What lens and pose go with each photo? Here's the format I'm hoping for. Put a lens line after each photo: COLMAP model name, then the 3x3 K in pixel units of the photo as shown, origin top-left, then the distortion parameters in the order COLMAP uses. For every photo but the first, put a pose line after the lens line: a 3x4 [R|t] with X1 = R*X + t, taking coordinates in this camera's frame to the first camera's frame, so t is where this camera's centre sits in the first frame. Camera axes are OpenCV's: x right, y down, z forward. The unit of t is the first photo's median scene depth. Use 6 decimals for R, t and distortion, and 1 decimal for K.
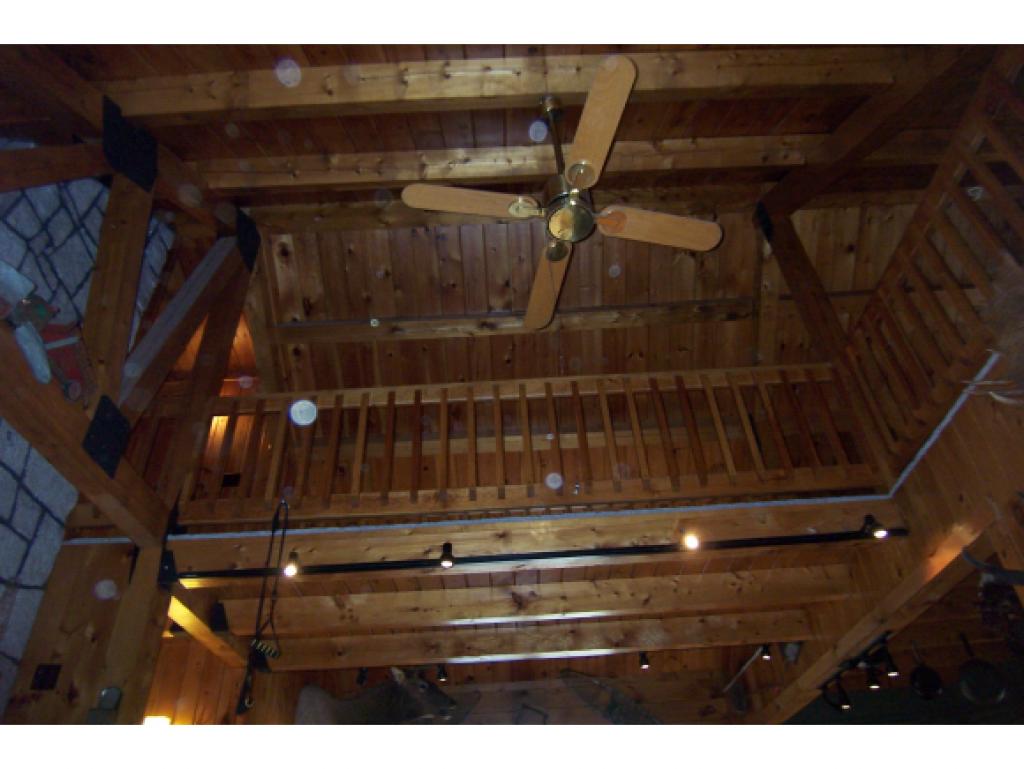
lens RADIAL K [[690.3, 0, 511.4], [0, 690.3, 383.7], [0, 0, 1]] dist [0.002423, -0.001060]
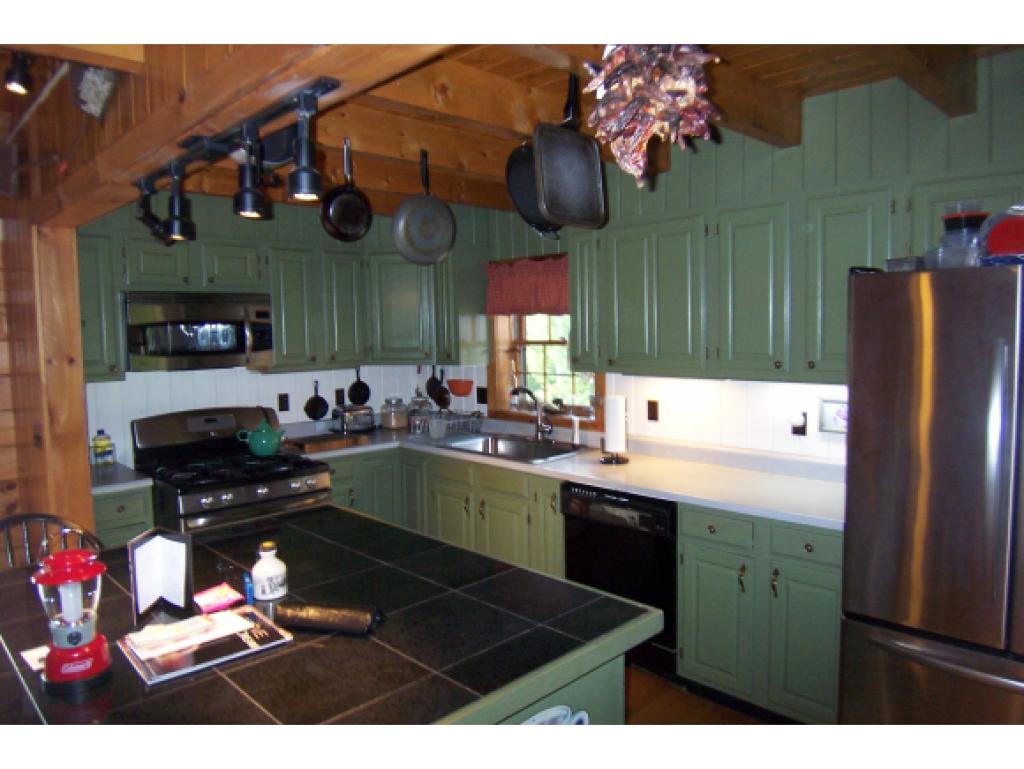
lens RADIAL K [[690.3, 0, 513.1], [0, 690.3, 383.5], [0, 0, 1]] dist [0.002423, -0.001060]
pose [[0.709263, -0.010122, 0.704871, 0.313173], [-0.447042, 0.766669, 0.460837, 0.233052], [-0.545068, -0.641962, 0.539245, 0.563170]]
